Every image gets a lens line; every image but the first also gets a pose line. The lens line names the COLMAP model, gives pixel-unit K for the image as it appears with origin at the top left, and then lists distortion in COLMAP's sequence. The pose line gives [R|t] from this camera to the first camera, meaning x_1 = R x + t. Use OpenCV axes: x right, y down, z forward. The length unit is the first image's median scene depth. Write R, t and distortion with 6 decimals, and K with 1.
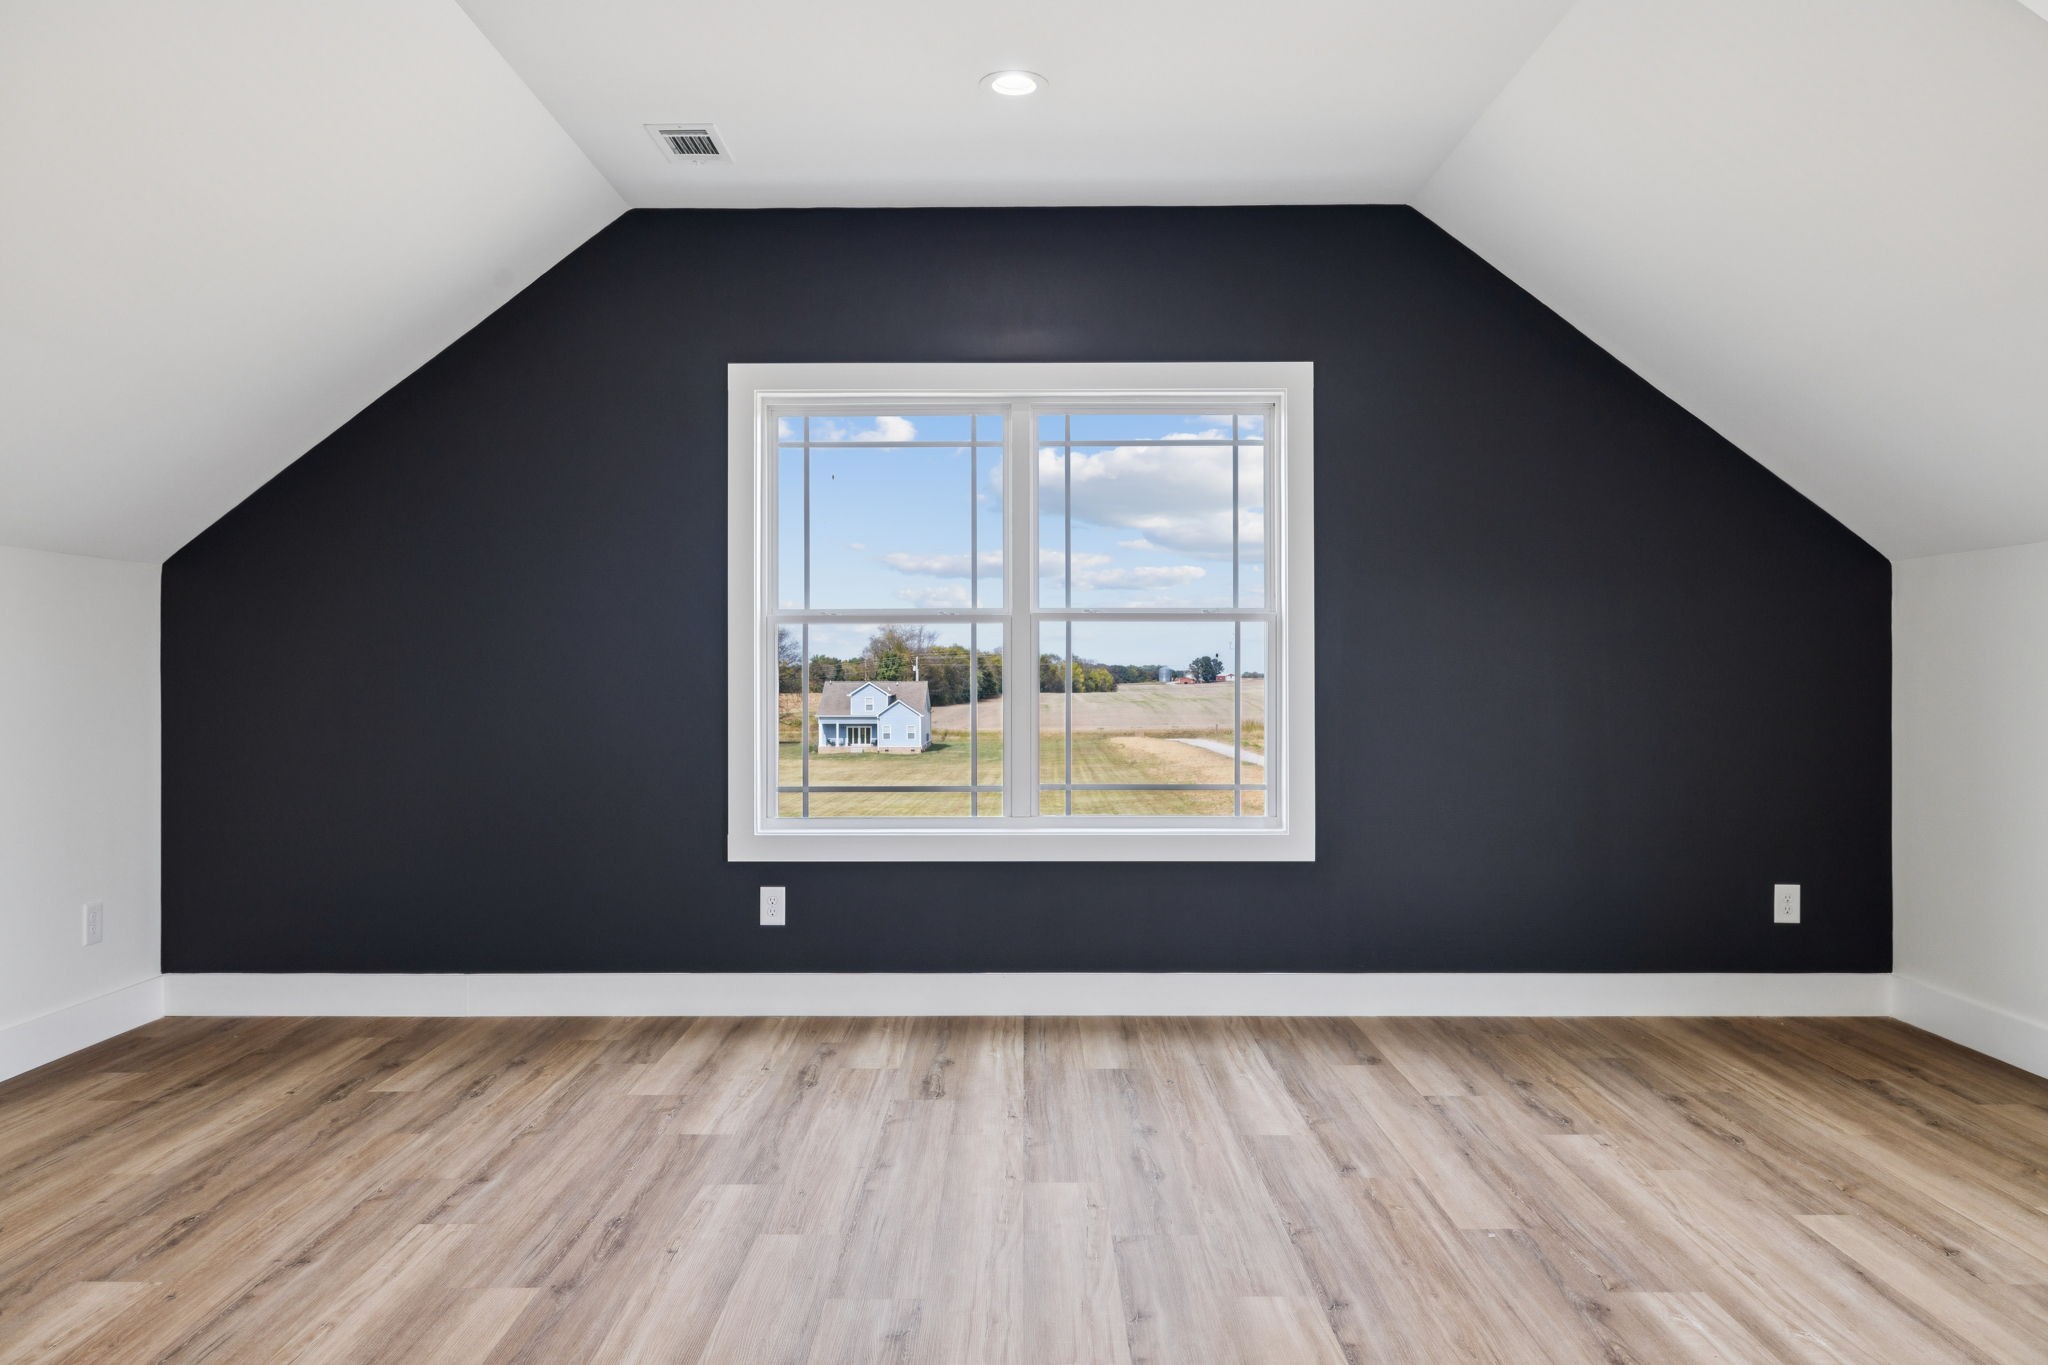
lens RADIAL K [[1397.7, 0, 1017.0], [0, 1397.7, 673.7], [0, 0, 1]] dist [0.002157, -0.000725]
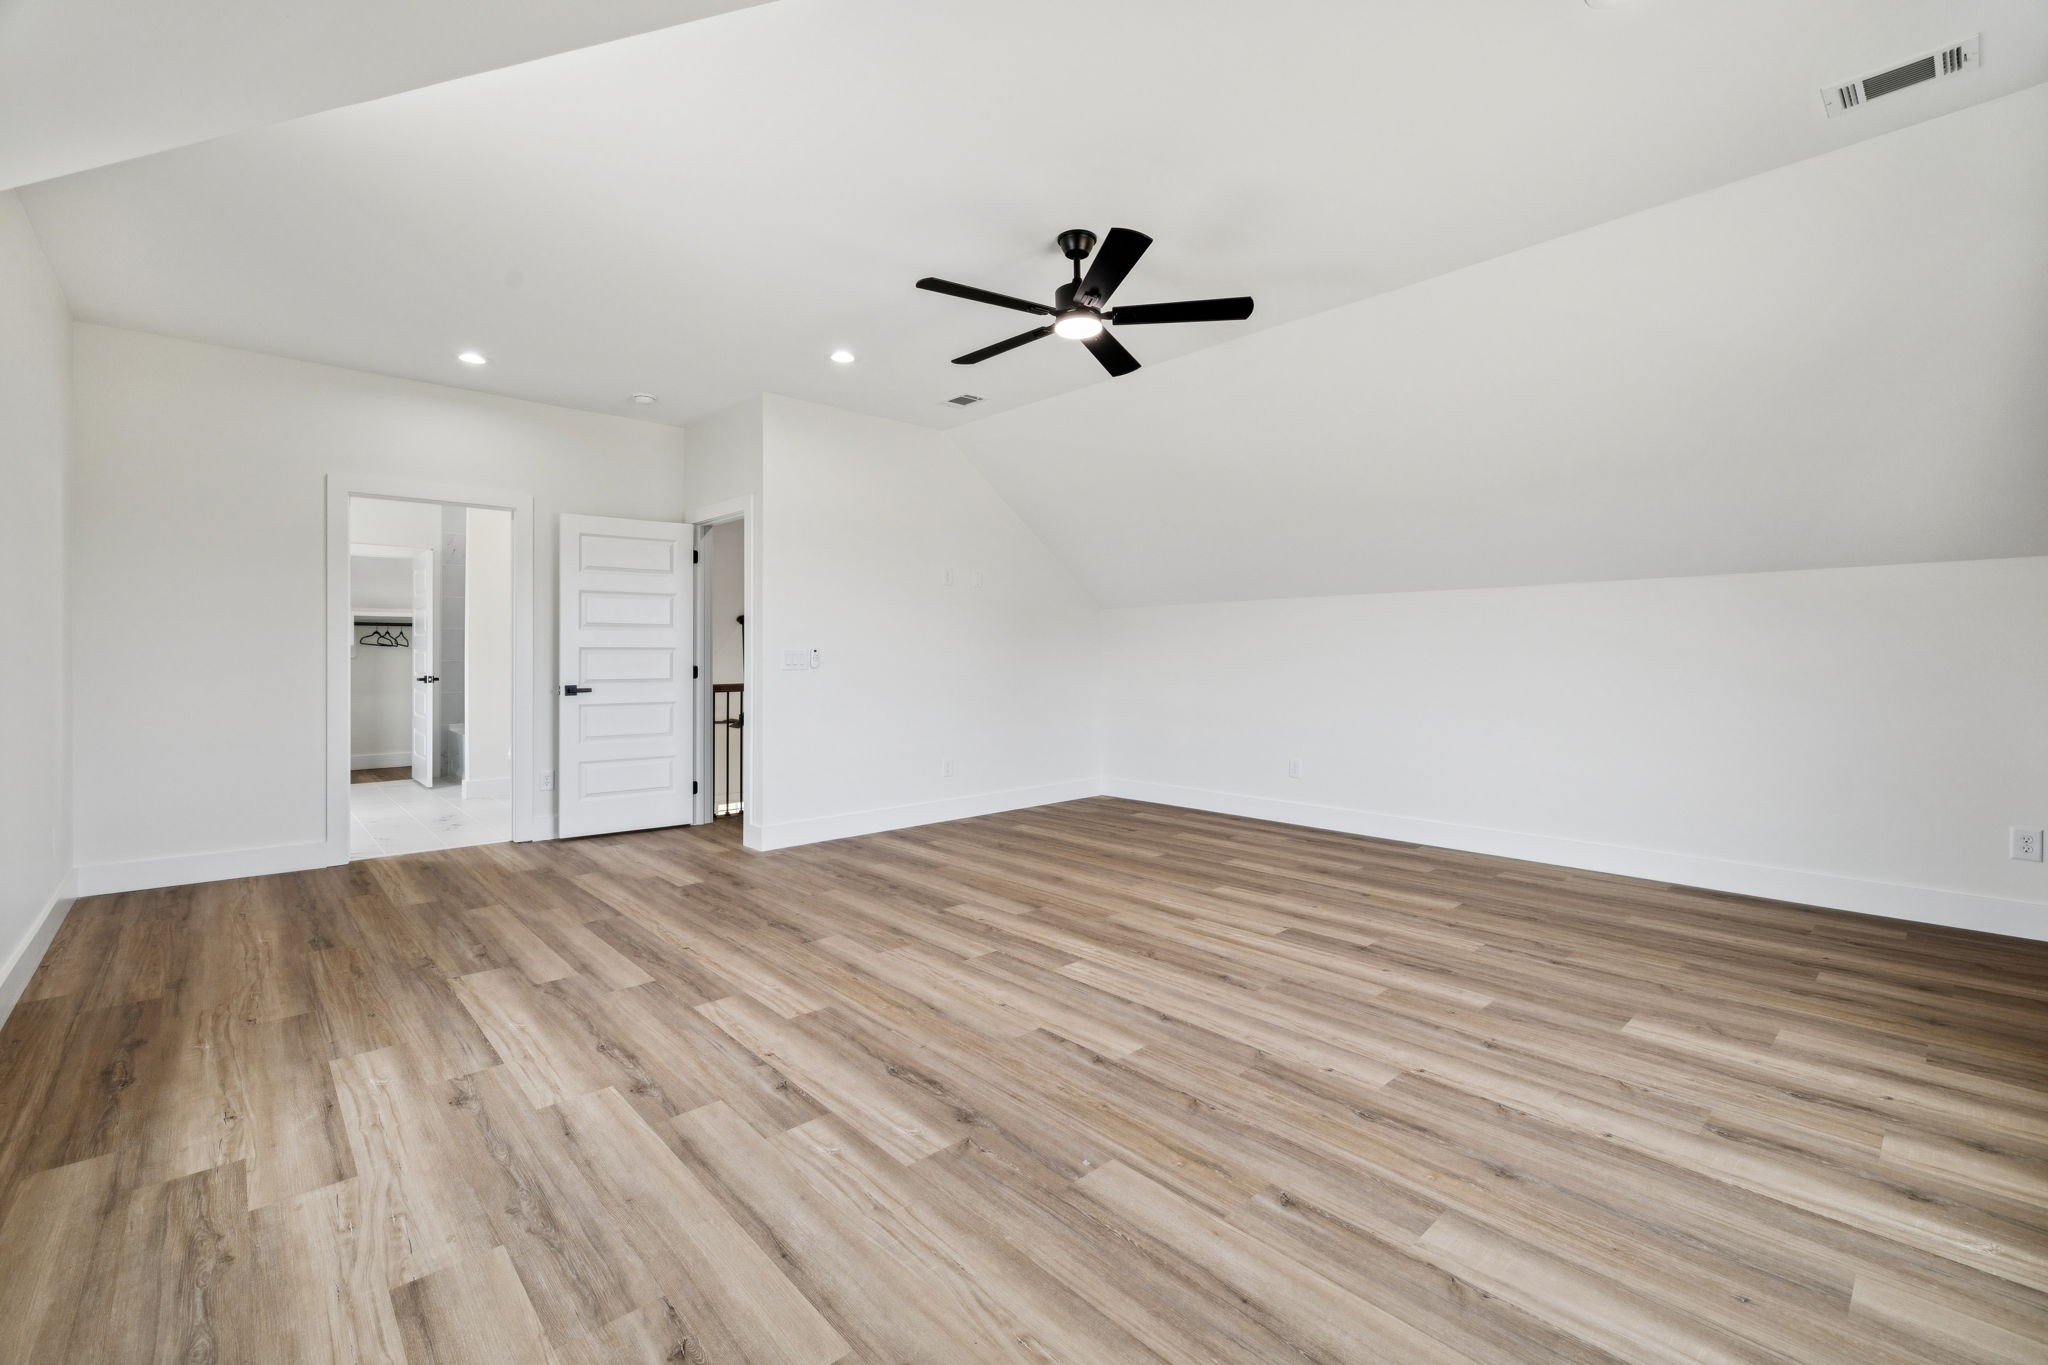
lens RADIAL K [[876.2, 0, 1024.2], [0, 876.2, 664.9], [0, 0, 1]] dist [-0.001618, -0.000224]
pose [[-0.733821, 0.011820, -0.679241, 0.608813], [0.005235, 0.999917, 0.011744, 0.000950], [0.679323, 0.005062, -0.733822, 1.067750]]
